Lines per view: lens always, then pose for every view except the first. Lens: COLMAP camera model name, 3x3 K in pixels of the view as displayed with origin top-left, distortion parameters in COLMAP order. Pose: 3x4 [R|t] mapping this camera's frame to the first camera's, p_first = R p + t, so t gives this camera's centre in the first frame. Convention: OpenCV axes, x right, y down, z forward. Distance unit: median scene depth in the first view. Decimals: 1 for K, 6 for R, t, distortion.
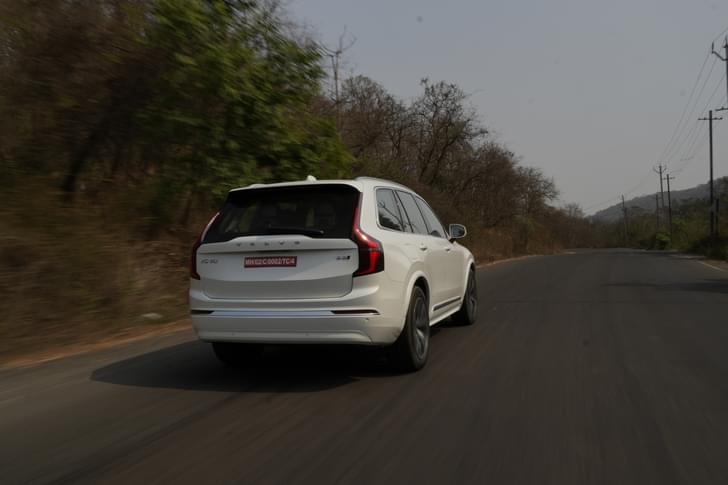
lens RADIAL K [[665.9, 0, 364.0], [0, 665.9, 242.5], [0, 0, 1]] dist [-0.000422, 0.000433]
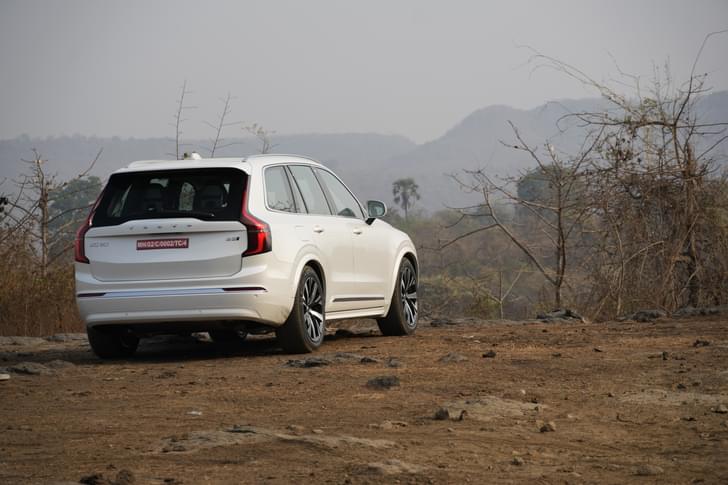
lens RADIAL K [[3358.9, 0, 364.0], [0, 3358.9, 242.5], [0, 0, 1]] dist [-0.136505, -1.756743]
pose [[0.999629, -0.008515, 0.025883, 0.037161], [0.008413, 0.999956, 0.004051, 0.007834], [-0.025916, -0.003832, 0.999657, -4.130228]]
